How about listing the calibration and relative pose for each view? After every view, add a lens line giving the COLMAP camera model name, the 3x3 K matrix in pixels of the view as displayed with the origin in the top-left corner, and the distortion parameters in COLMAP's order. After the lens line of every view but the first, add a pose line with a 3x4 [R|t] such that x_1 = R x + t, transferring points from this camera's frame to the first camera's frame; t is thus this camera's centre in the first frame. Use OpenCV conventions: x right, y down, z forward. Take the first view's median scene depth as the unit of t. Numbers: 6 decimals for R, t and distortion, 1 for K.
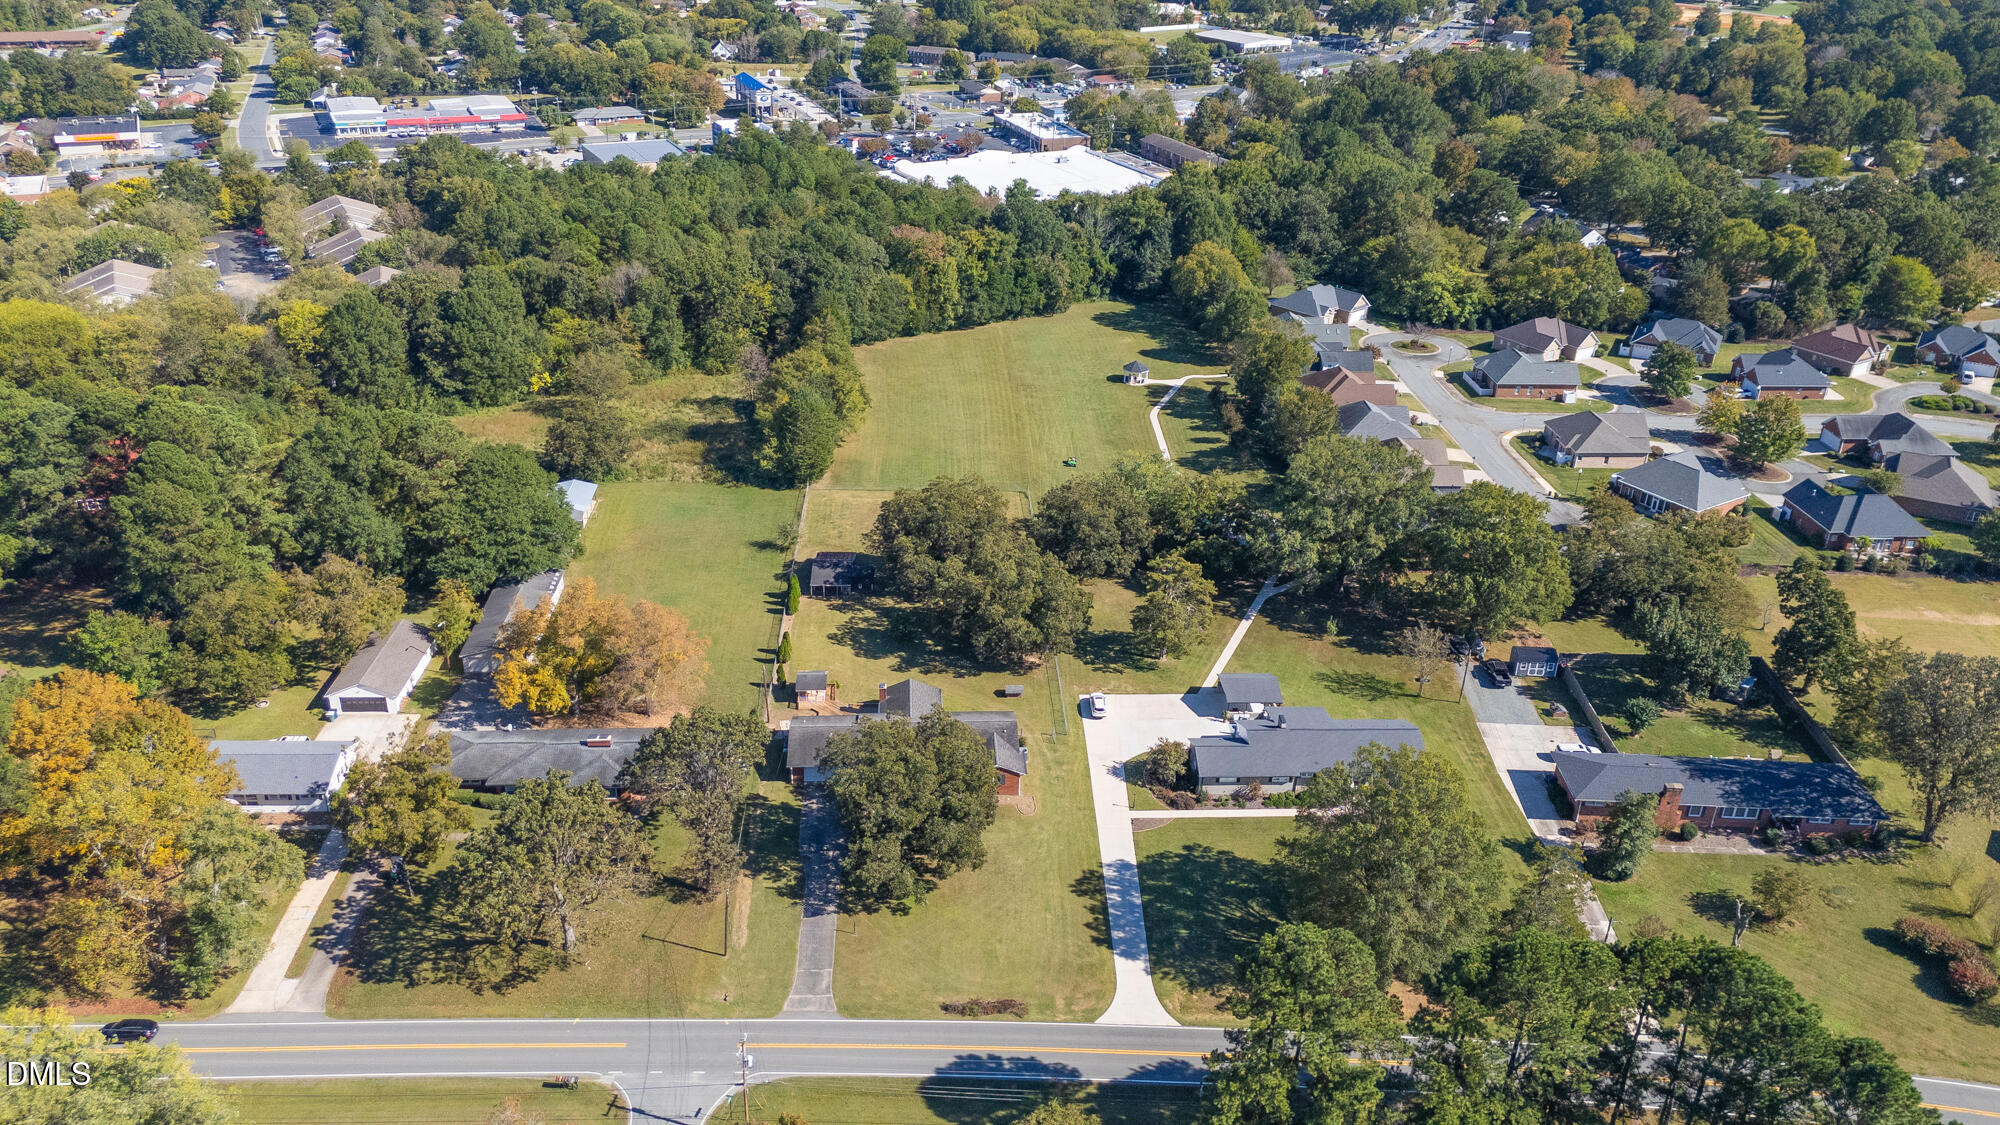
lens RADIAL K [[1507.8, 0, 1000.0], [0, 1507.8, 562.5], [0, 0, 1]] dist [0.081085, -0.081041]
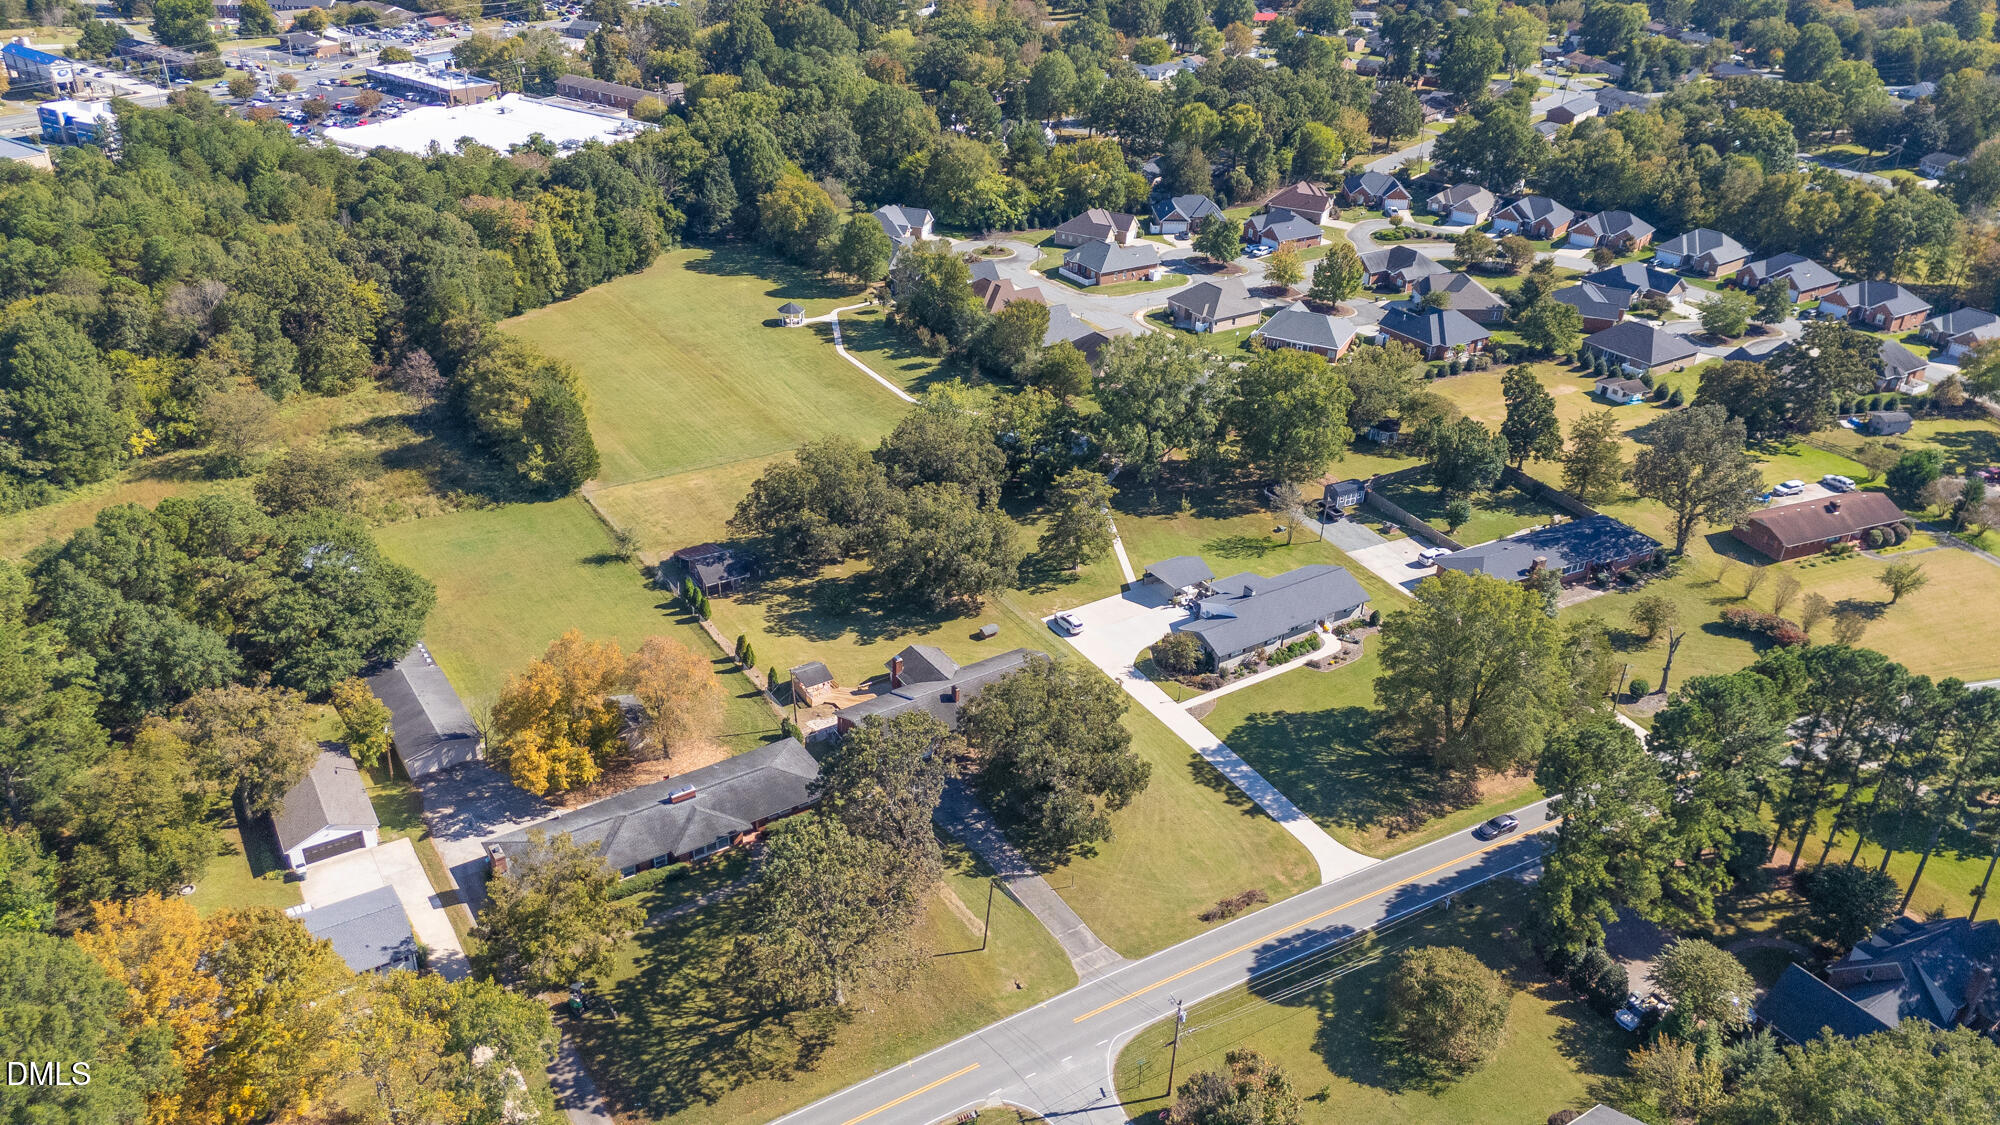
lens RADIAL K [[1466.8, 0, 1000.0], [0, 1466.8, 562.5], [0, 0, 1]] dist [0.093086, -0.107057]
pose [[0.864392, -0.238219, 0.442808, -0.343487], [0.214118, 0.971201, 0.104507, -0.051279], [-0.454951, 0.004478, 0.890505, 0.096254]]
